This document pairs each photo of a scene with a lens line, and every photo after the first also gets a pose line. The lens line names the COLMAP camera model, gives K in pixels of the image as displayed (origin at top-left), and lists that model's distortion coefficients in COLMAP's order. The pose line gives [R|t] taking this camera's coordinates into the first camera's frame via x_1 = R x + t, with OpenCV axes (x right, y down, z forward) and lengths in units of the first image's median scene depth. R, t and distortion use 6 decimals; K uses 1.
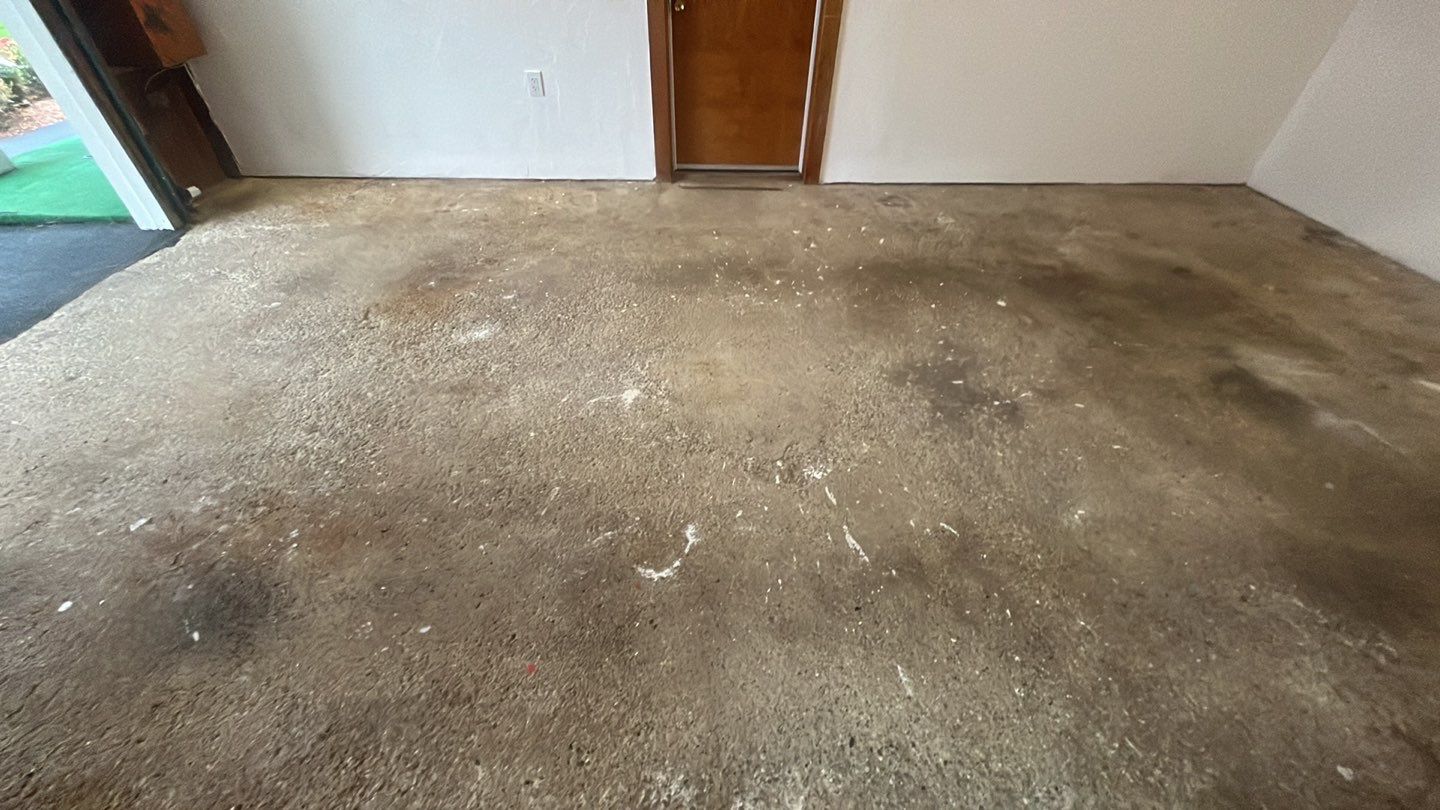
lens RADIAL K [[561.2, 0, 714.4], [0, 561.2, 404.3], [0, 0, 1]] dist [-0.002489, 0.000253]
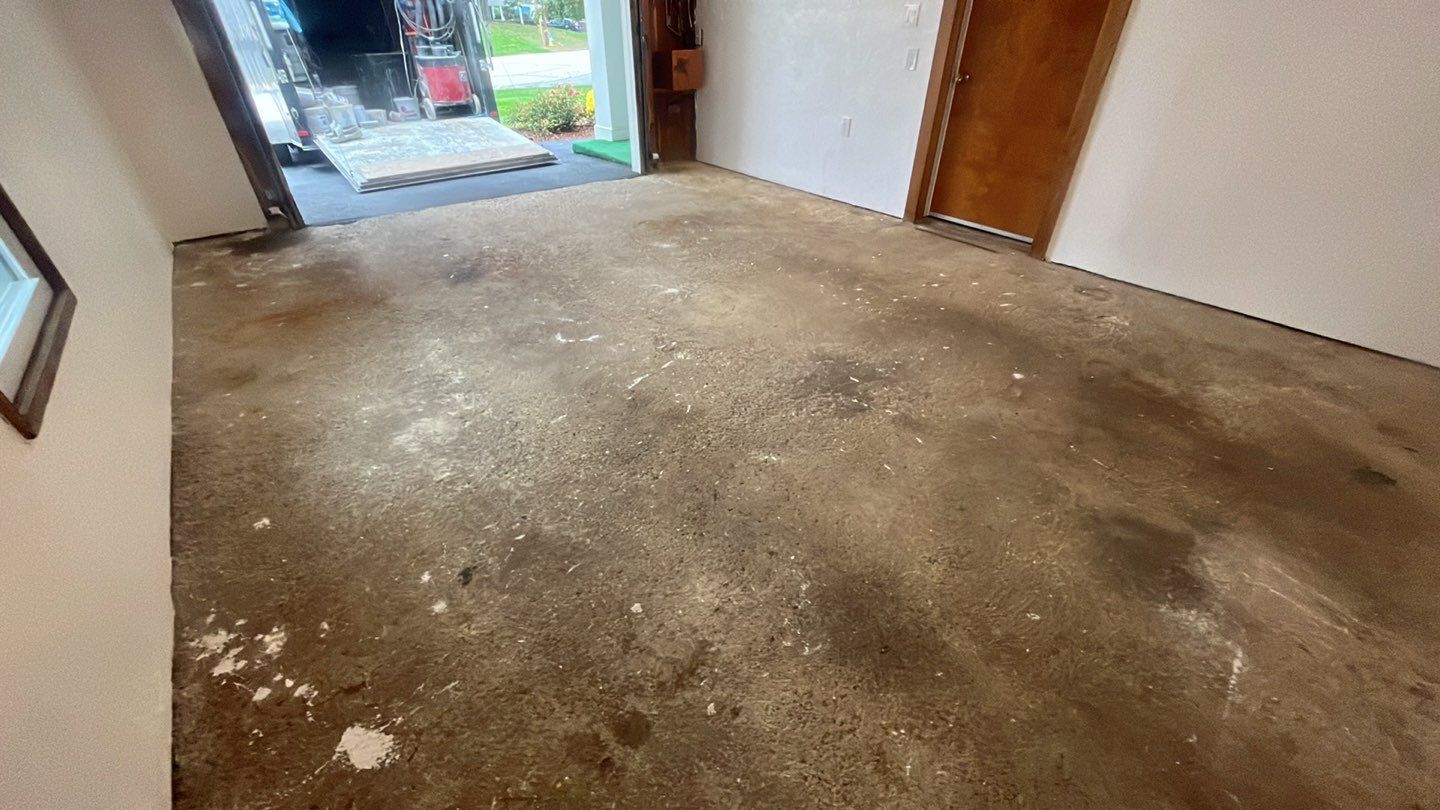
lens RADIAL K [[561.2, 0, 718.4], [0, 561.2, 399.0], [0, 0, 1]] dist [-0.002489, 0.000253]
pose [[0.606312, 0.434914, -0.665760, 0.985890], [-0.522610, 0.848938, 0.078633, 0.044322], [0.599387, 0.300257, 0.742011, 0.034210]]
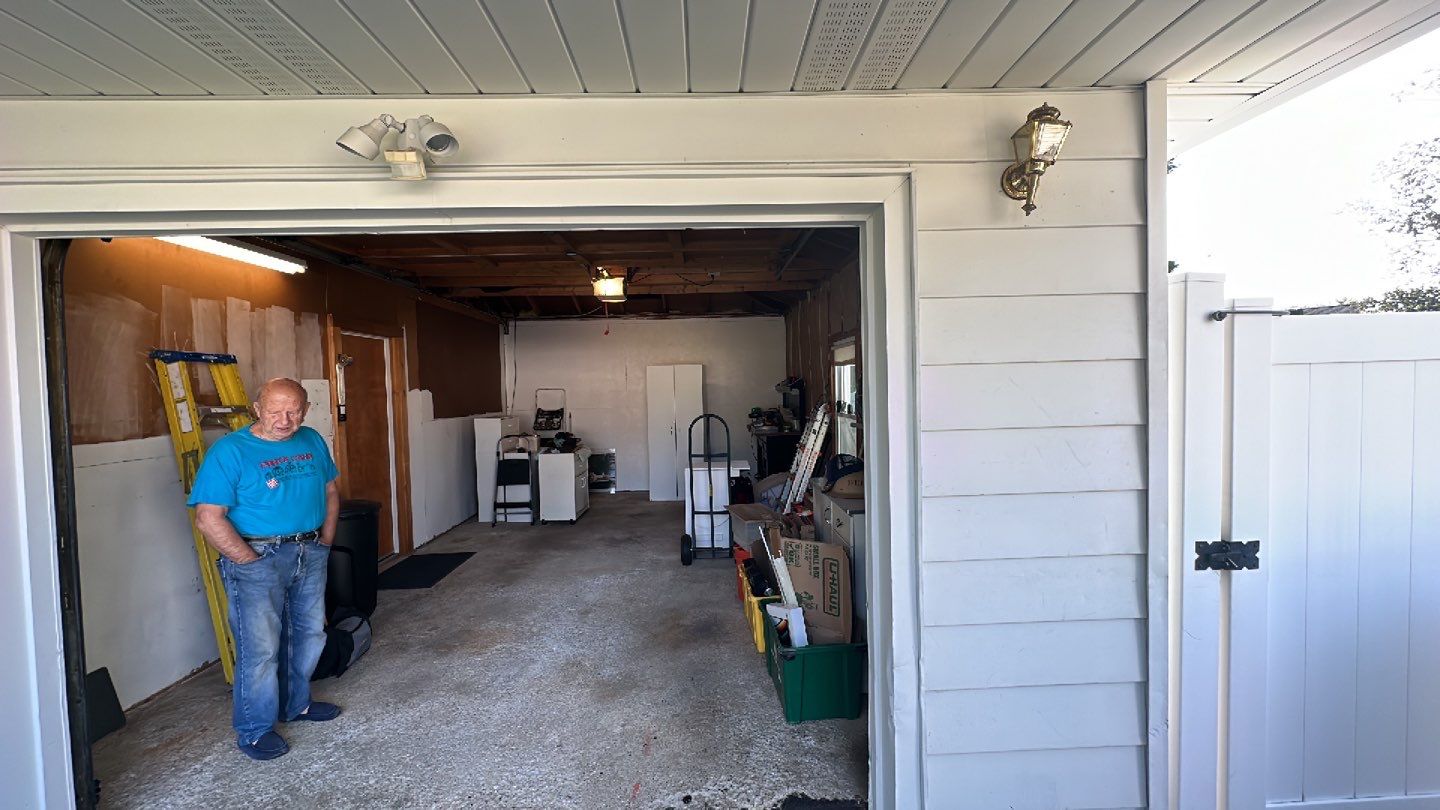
lens RADIAL K [[561.2, 0, 724.0], [0, 561.2, 393.1], [0, 0, 1]] dist [-0.002489, 0.000253]
pose [[-0.013525, -0.037310, 0.999212, -2.229802], [0.676685, 0.735361, 0.036617, -0.314047], [-0.736148, 0.676648, 0.015302, 0.090701]]
